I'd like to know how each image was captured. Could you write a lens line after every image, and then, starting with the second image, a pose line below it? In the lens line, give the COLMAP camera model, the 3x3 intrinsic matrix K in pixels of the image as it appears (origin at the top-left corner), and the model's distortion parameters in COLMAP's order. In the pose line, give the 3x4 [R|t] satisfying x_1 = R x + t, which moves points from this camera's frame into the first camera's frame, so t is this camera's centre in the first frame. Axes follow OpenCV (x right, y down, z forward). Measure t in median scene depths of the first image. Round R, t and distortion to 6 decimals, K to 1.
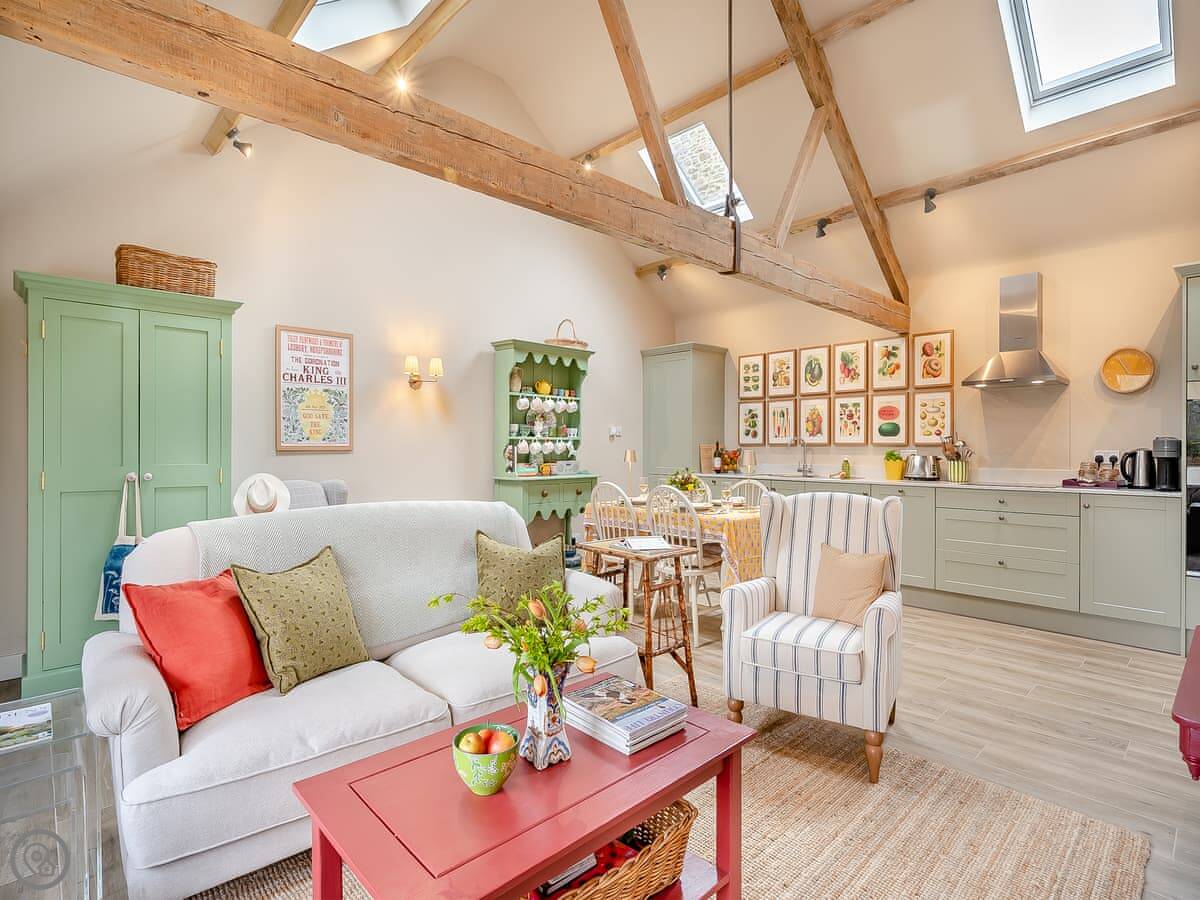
lens RADIAL K [[582.5, 0, 610.4], [0, 582.5, 452.4], [0, 0, 1]] dist [-0.020436, -0.000726]
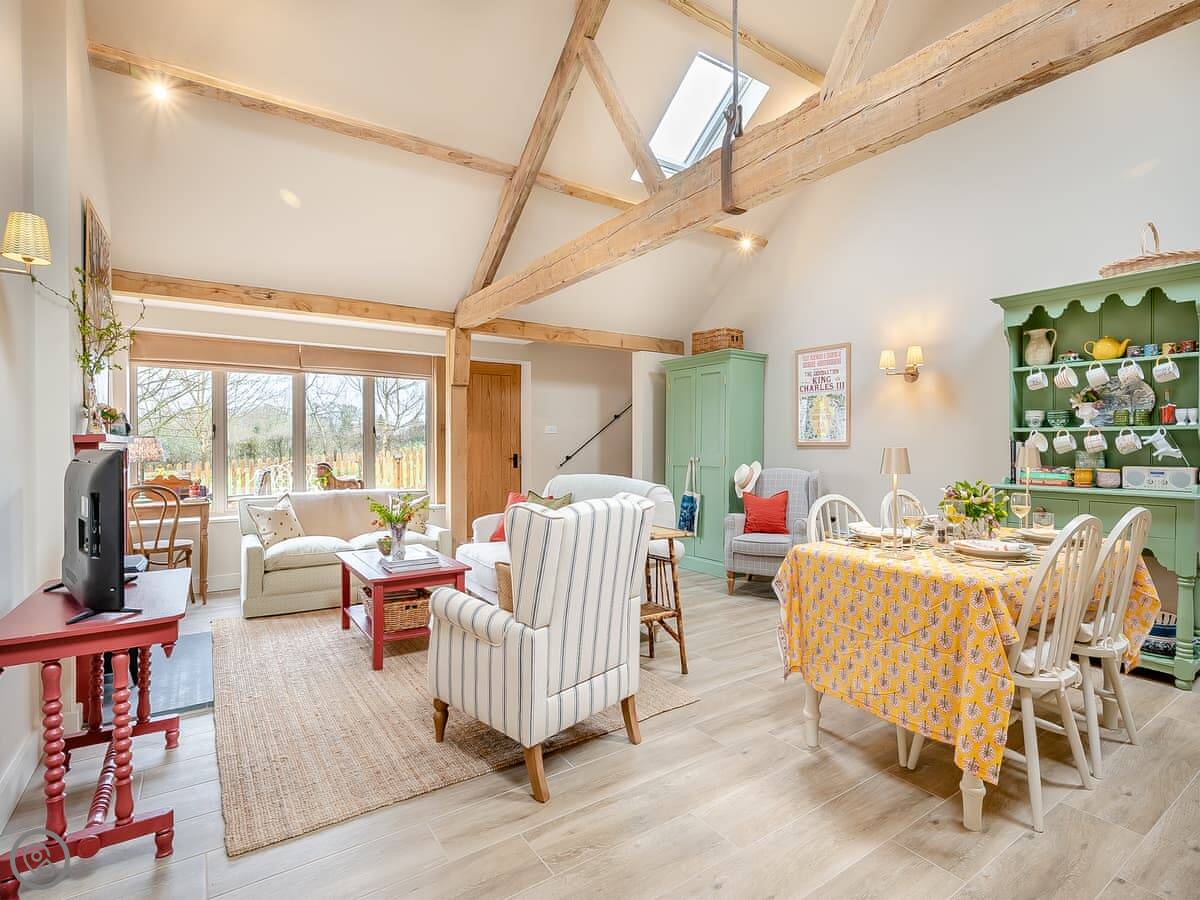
lens RADIAL K [[567.4, 0, 609.3], [0, 567.4, 452.0], [0, 0, 1]] dist [0.000493, -0.001485]
pose [[-0.123854, 0.014557, -0.992194, 0.577883], [-0.008682, 0.999838, 0.015753, -0.004187], [0.992262, 0.010565, -0.123708, 0.558601]]
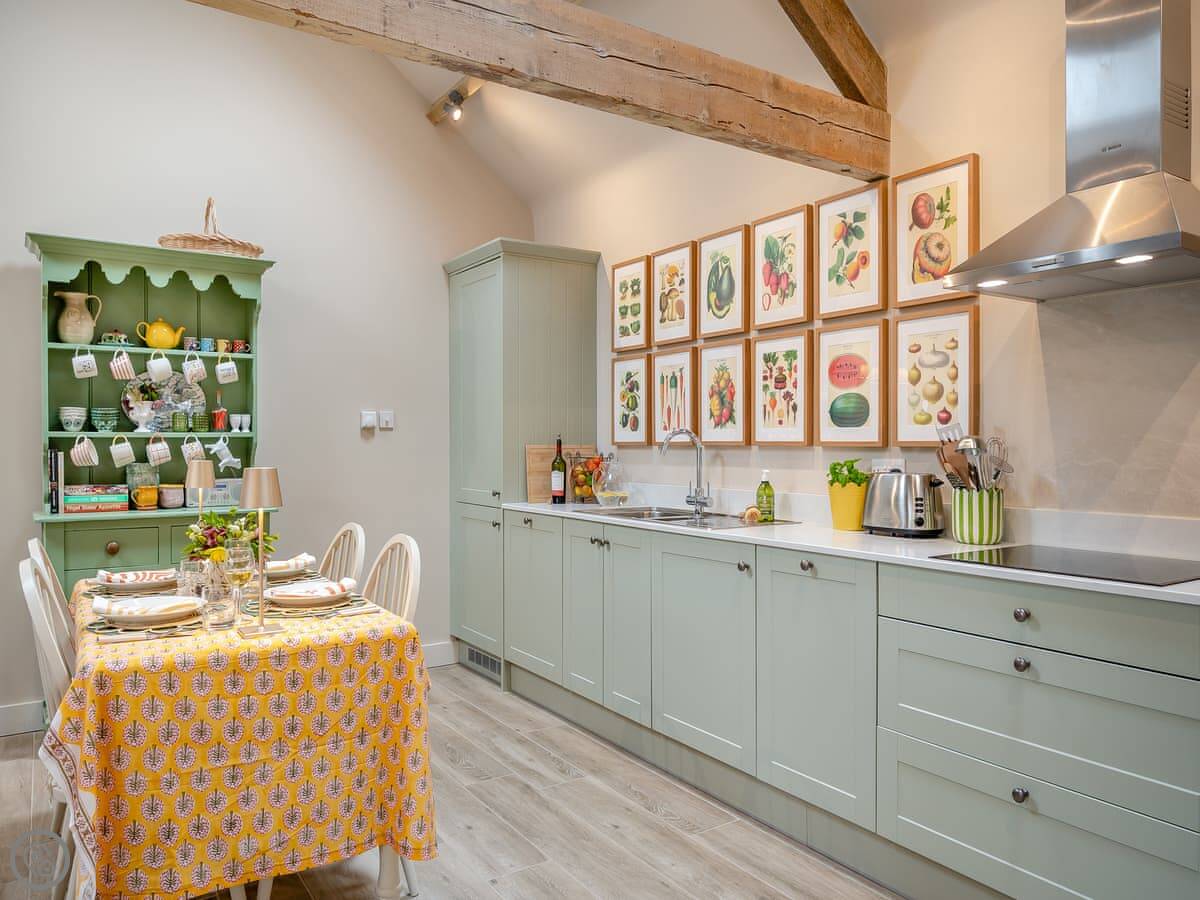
lens RADIAL K [[827.7, 0, 597.0], [0, 827.7, 454.3], [0, 0, 1]] dist [-0.022190, -0.003153]
pose [[0.987618, -0.001299, -0.156873, 0.381214], [0.001870, 0.999992, 0.003492, -0.009316], [0.156867, -0.003742, 0.987613, 0.363330]]
